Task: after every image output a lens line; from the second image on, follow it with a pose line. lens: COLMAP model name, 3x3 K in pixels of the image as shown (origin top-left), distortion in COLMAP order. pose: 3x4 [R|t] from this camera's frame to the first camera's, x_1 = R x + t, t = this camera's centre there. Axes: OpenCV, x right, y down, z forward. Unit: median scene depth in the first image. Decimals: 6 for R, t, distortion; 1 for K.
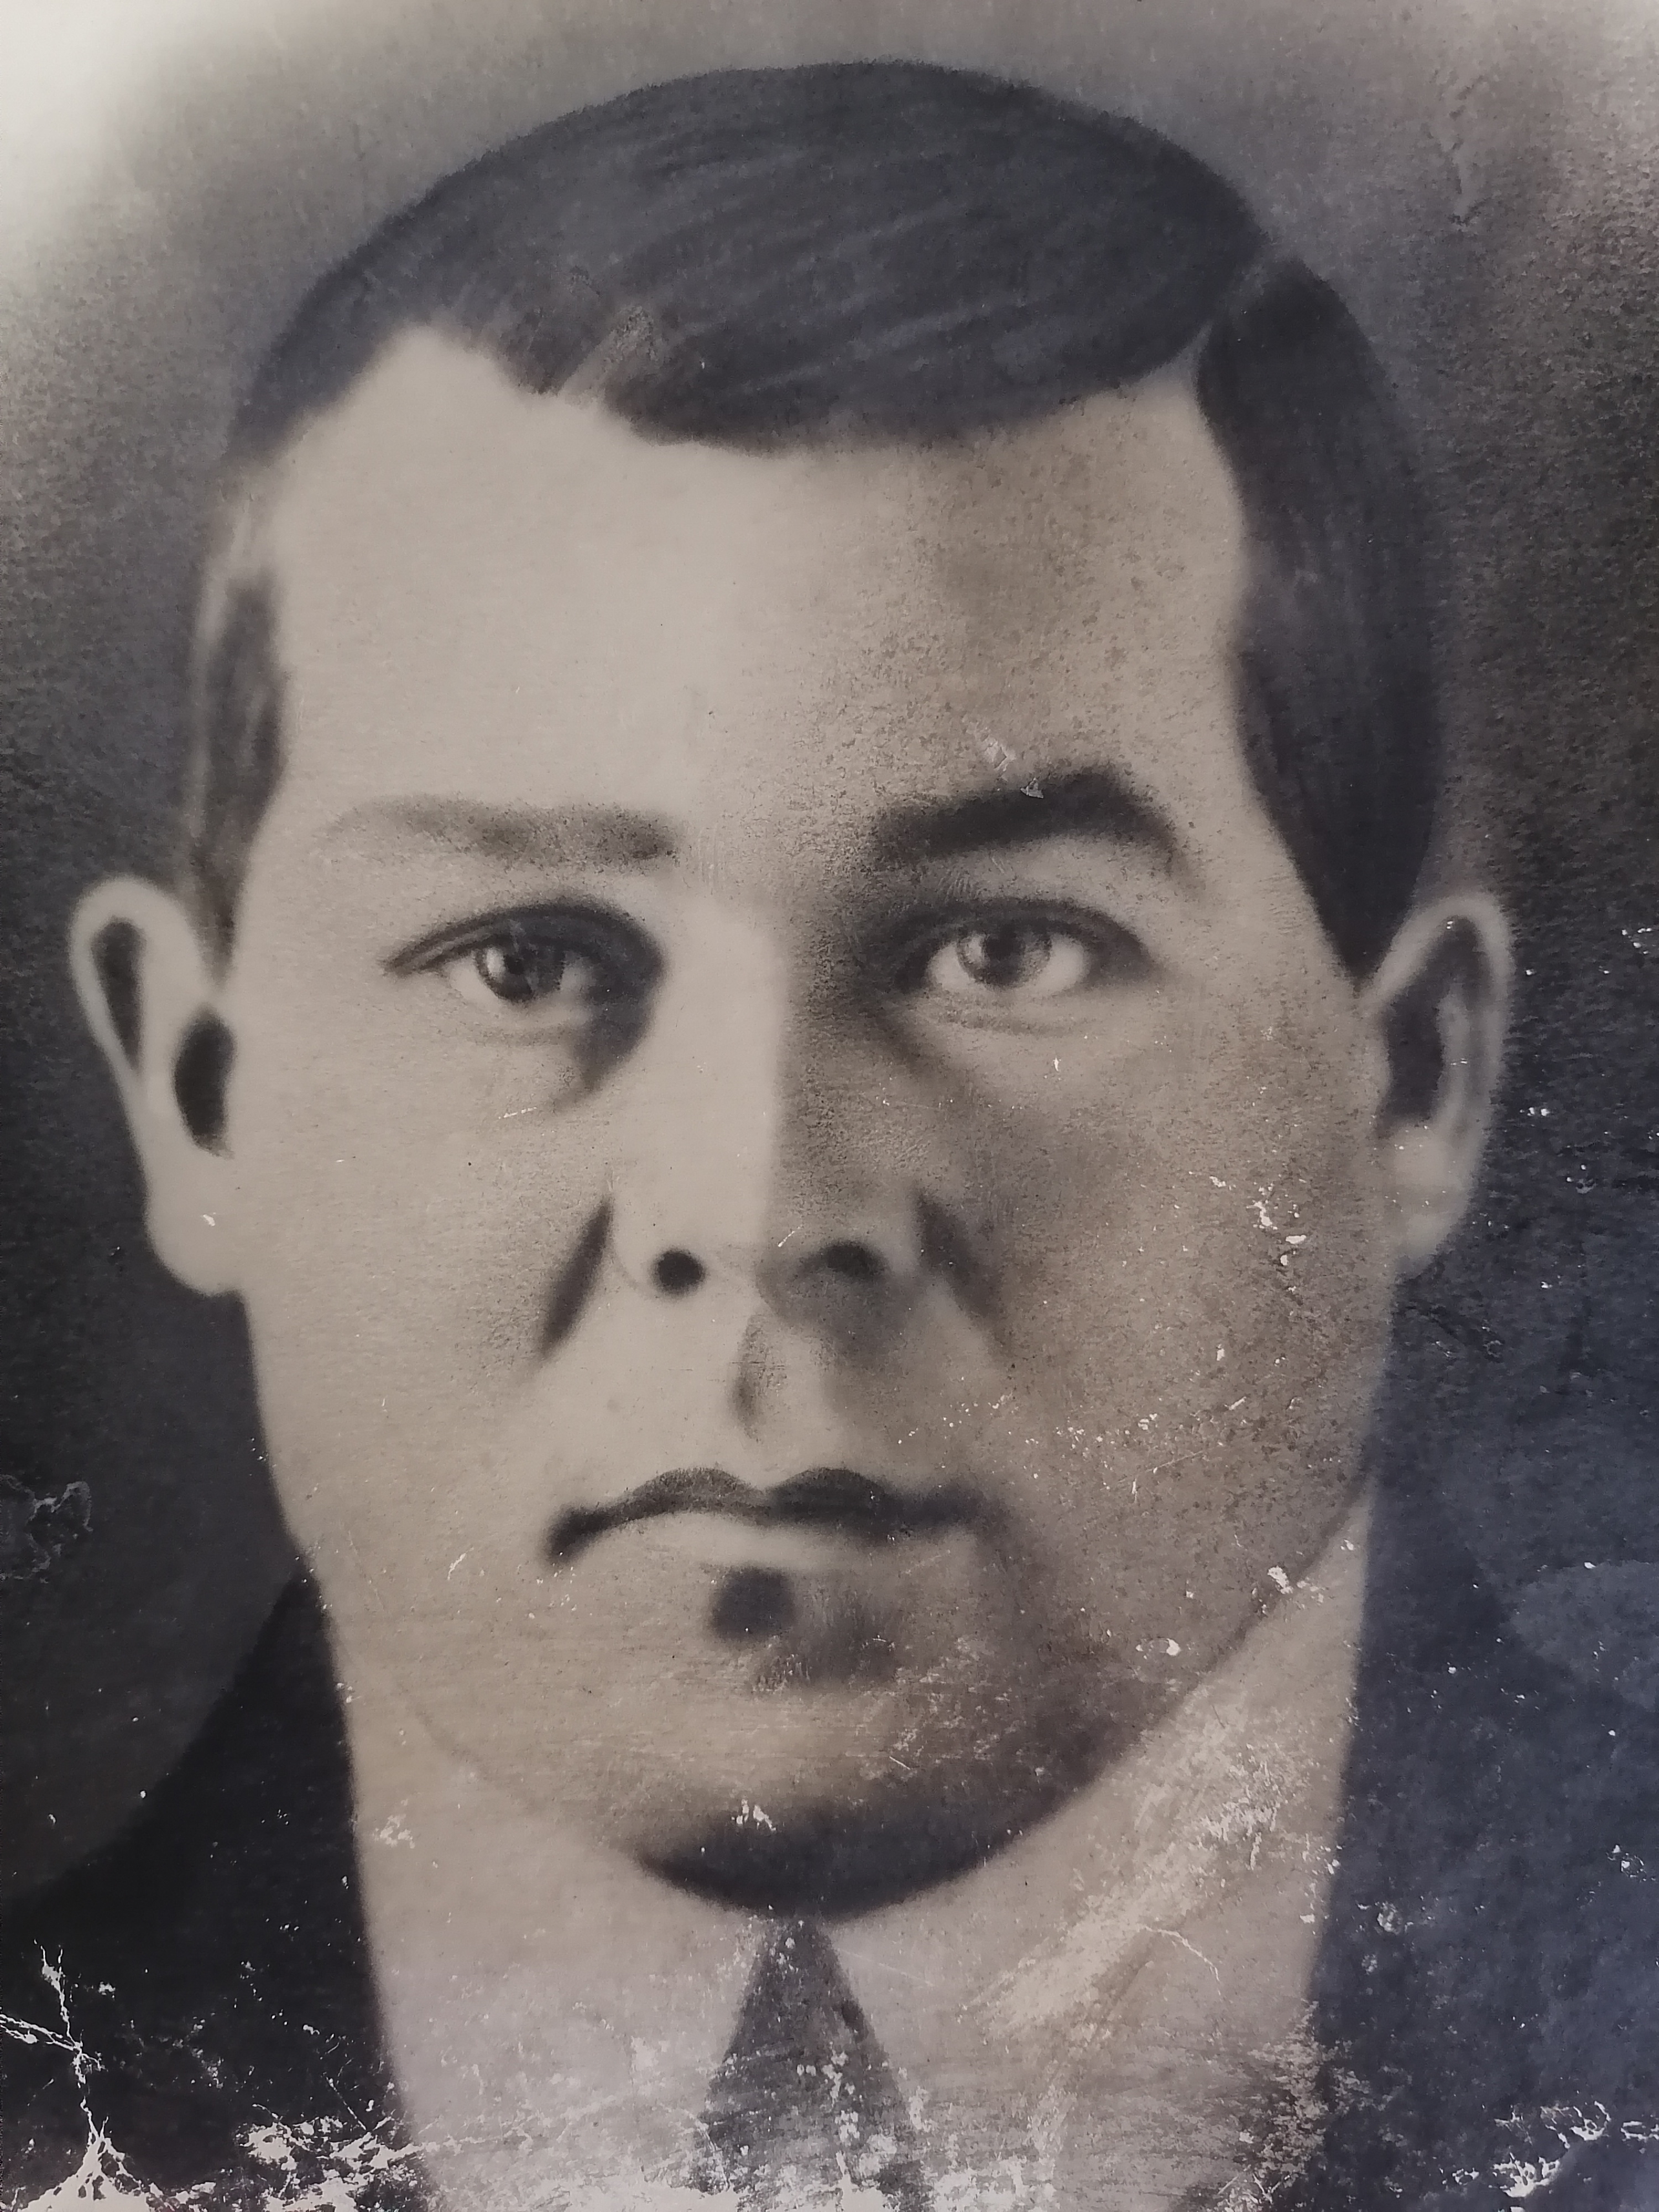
lens RADIAL K [[1738.7, 0, 823.0], [0, 1738.7, 1112.7], [0, 0, 1]] dist [-0.006077, -0.001849]
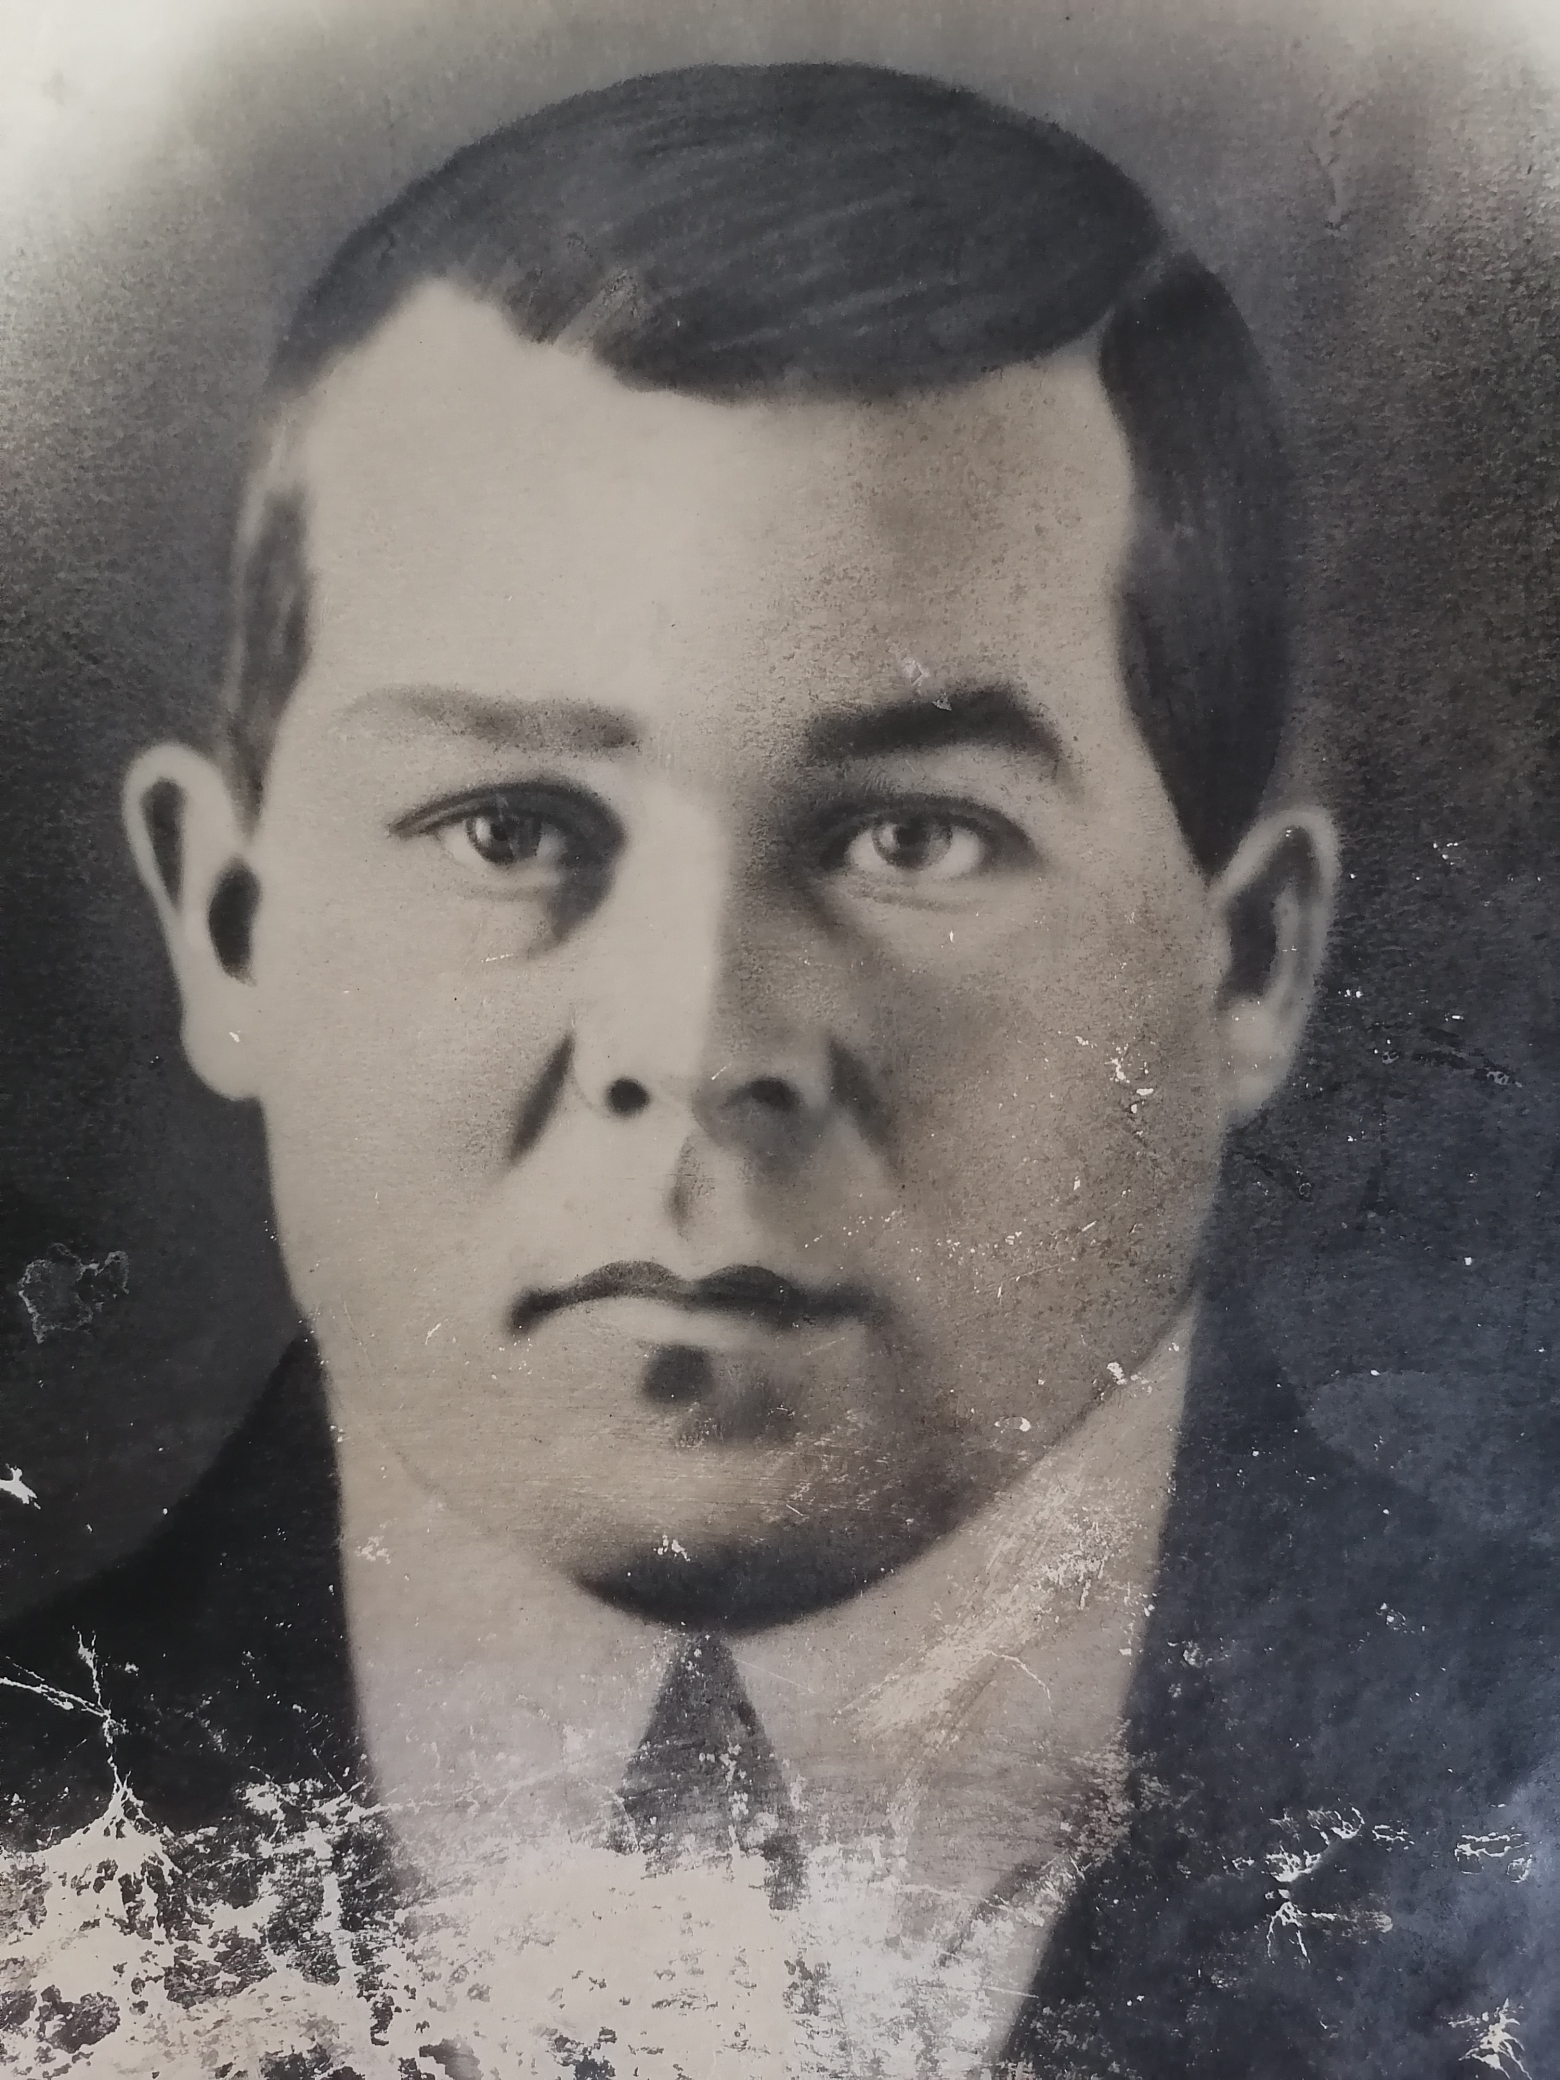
lens RADIAL K [[1635.0, 0, 784.7], [0, 1635.0, 1043.1], [0, 0, 1]] dist [-0.006077, -0.001849]
pose [[0.998822, 0.042092, 0.024153, -0.003797], [-0.043178, 0.997990, 0.046381, -0.001971], [-0.022152, -0.047369, 0.998632, -0.118699]]
